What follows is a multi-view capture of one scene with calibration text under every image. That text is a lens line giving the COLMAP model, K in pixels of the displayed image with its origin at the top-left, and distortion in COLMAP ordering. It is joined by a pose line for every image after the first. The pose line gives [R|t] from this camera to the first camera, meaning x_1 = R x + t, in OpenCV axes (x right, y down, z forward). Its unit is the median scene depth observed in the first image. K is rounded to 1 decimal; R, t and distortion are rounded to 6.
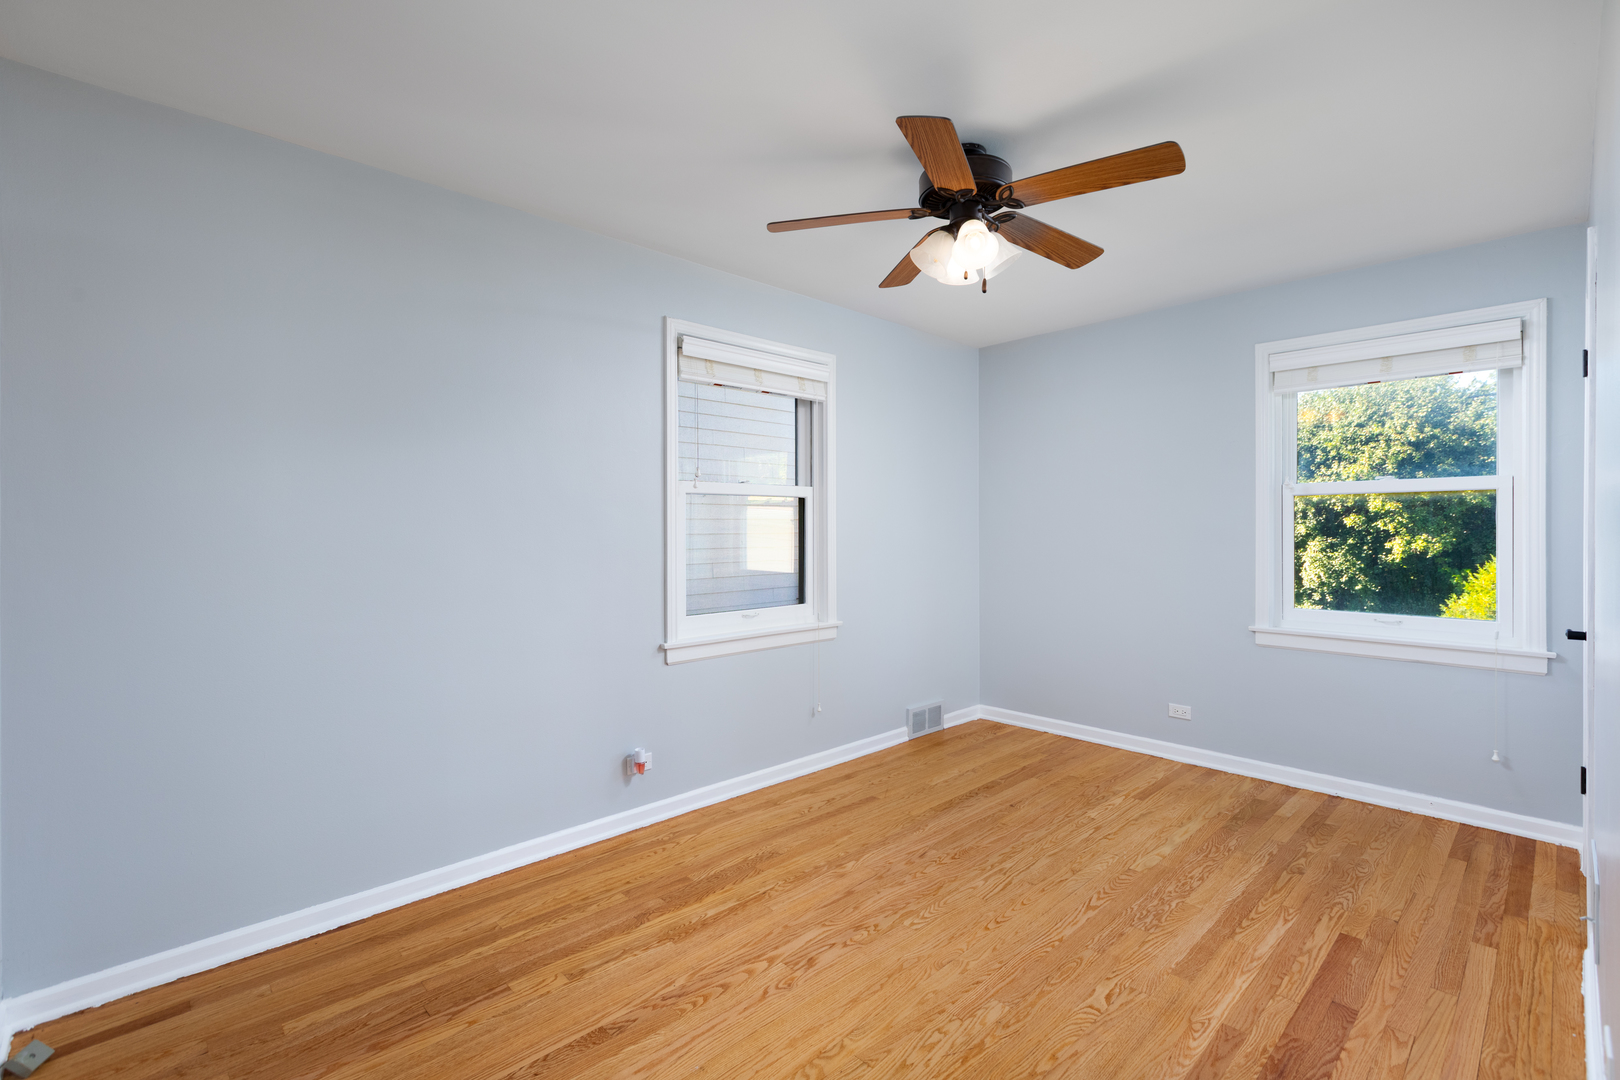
lens RADIAL K [[717.7, 0, 811.6], [0, 717.7, 537.5], [0, 0, 1]] dist [-0.000545, -0.000011]
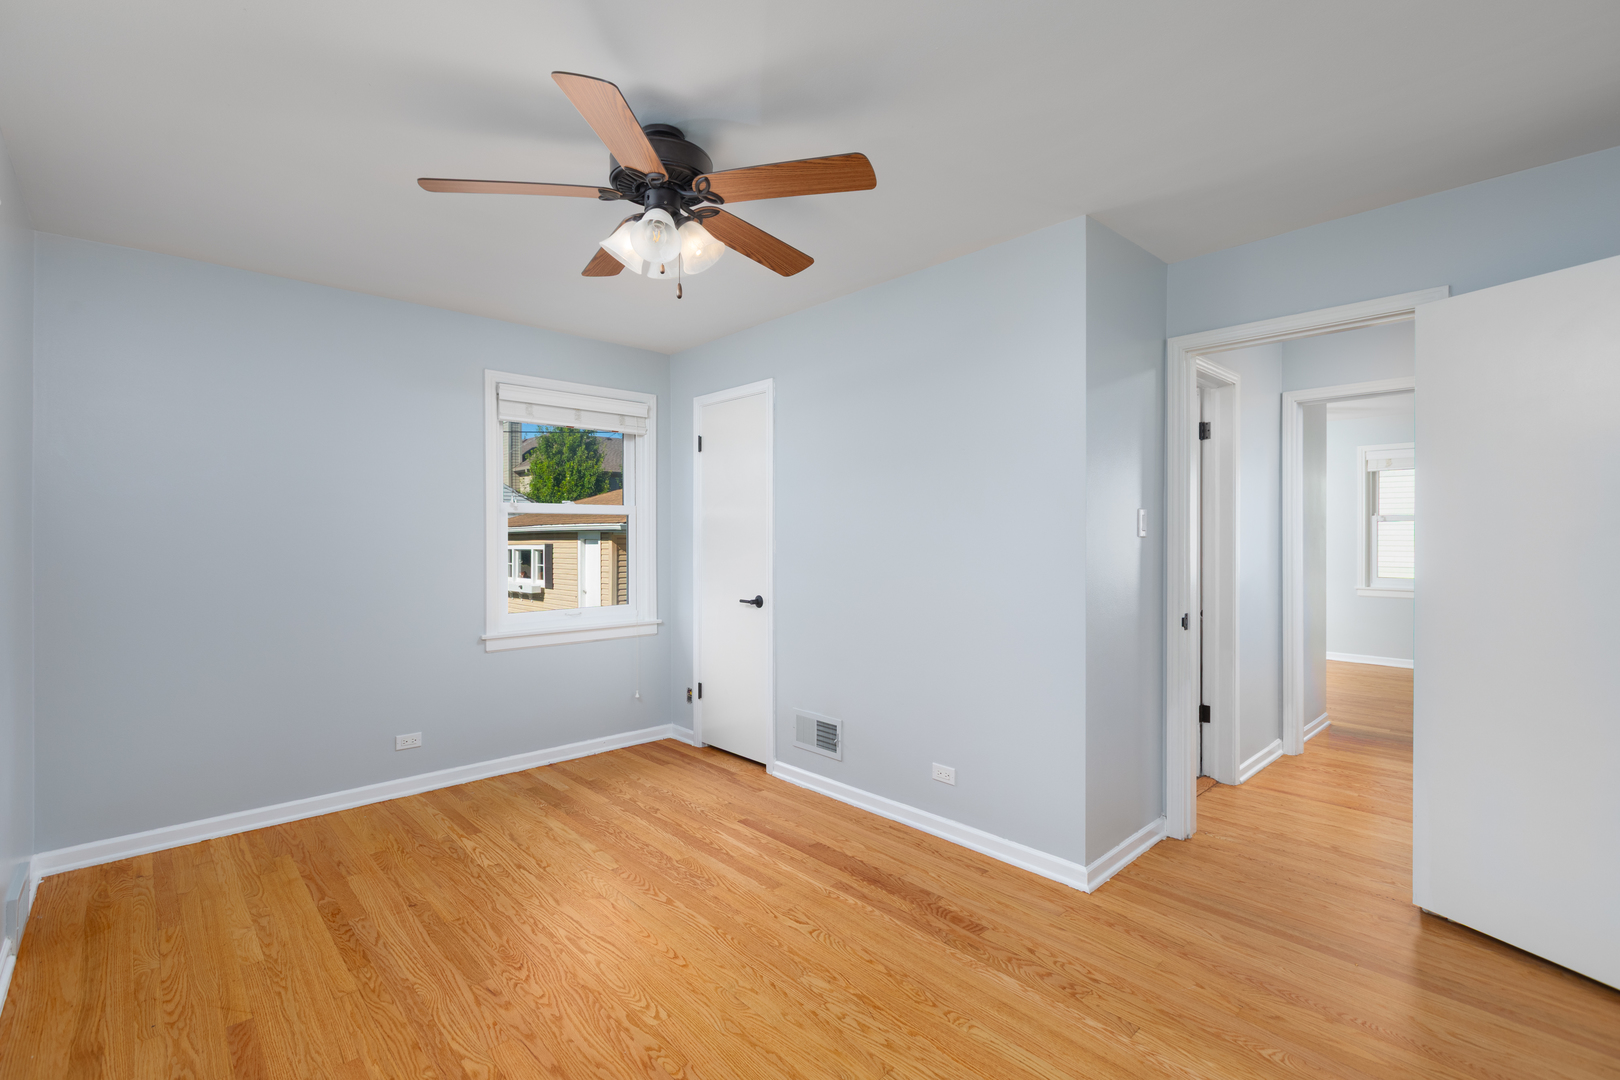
lens RADIAL K [[717.7, 0, 809.6], [0, 717.7, 534.6], [0, 0, 1]] dist [-0.000545, -0.000011]
pose [[0.023485, 0.001714, 0.999723, -0.486080], [0.016851, 0.999856, -0.002110, -0.016779], [-0.999582, 0.016896, 0.023453, 0.549980]]
